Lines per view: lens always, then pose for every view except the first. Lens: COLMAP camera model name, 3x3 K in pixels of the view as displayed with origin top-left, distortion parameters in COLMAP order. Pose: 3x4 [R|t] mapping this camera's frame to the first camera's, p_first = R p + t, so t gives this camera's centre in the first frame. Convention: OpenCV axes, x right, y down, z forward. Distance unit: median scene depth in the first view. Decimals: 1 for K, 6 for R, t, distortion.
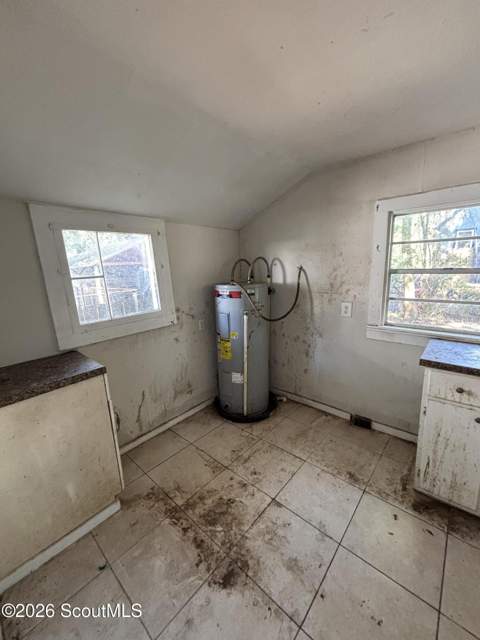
lens RADIAL K [[258.6, 0, 238.5], [0, 258.6, 315.4], [0, 0, 1]] dist [-0.001128, -0.000324]
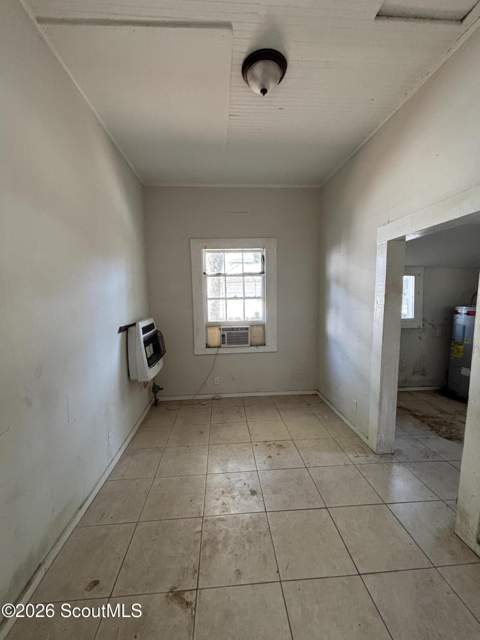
lens RADIAL K [[258.6, 0, 235.6], [0, 258.6, 325.4], [0, 0, 1]] dist [-0.001128, -0.000324]
pose [[0.721060, 0.100689, -0.685518, 0.010118], [-0.146206, 0.989218, -0.008489, 0.065543], [0.677272, 0.106348, 0.728006, -0.322362]]
